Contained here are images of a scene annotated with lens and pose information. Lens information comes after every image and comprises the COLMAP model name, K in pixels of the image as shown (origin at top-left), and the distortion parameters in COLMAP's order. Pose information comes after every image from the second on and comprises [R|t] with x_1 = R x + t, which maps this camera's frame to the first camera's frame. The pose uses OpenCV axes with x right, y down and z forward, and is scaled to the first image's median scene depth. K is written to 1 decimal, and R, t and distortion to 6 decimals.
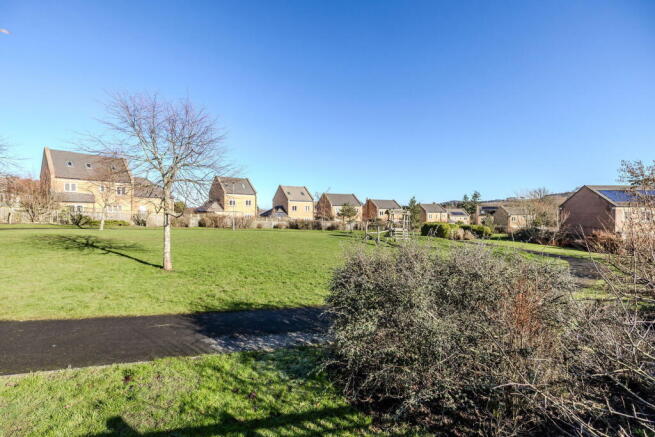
lens RADIAL K [[275.7, 0, 325.4], [0, 275.7, 220.6], [0, 0, 1]] dist [0.011579, 0.000258]
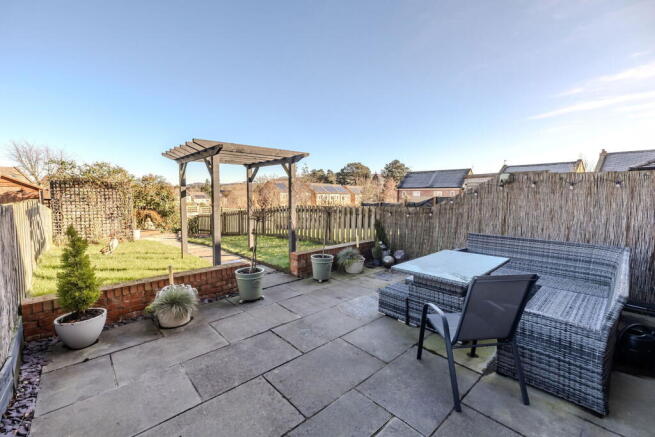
lens RADIAL K [[275.7, 0, 323.6], [0, 275.7, 217.7], [0, 0, 1]] dist [0.011579, 0.000258]
pose [[0.653669, -0.073076, 0.753244, -0.057451], [0.031452, 0.997090, 0.069438, -0.000706], [-0.756127, -0.021699, 0.654065, -0.139755]]
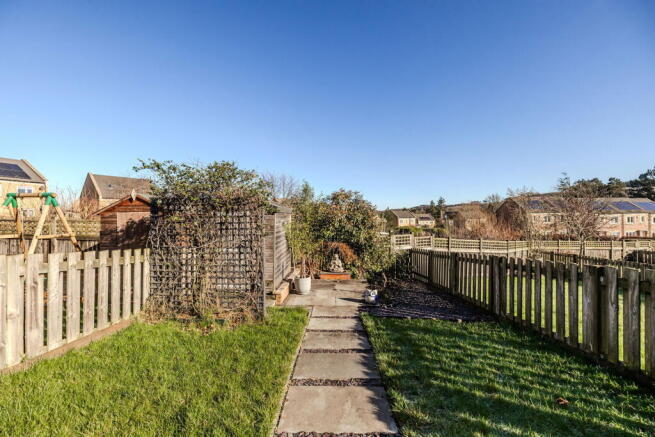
lens RADIAL K [[275.7, 0, 325.6], [0, 275.7, 215.2], [0, 0, 1]] dist [0.011579, 0.000258]
pose [[0.995538, -0.019143, 0.092395, -0.031499], [0.022850, 0.998969, -0.039234, -0.002495], [-0.091548, 0.041170, 0.994949, -0.092011]]
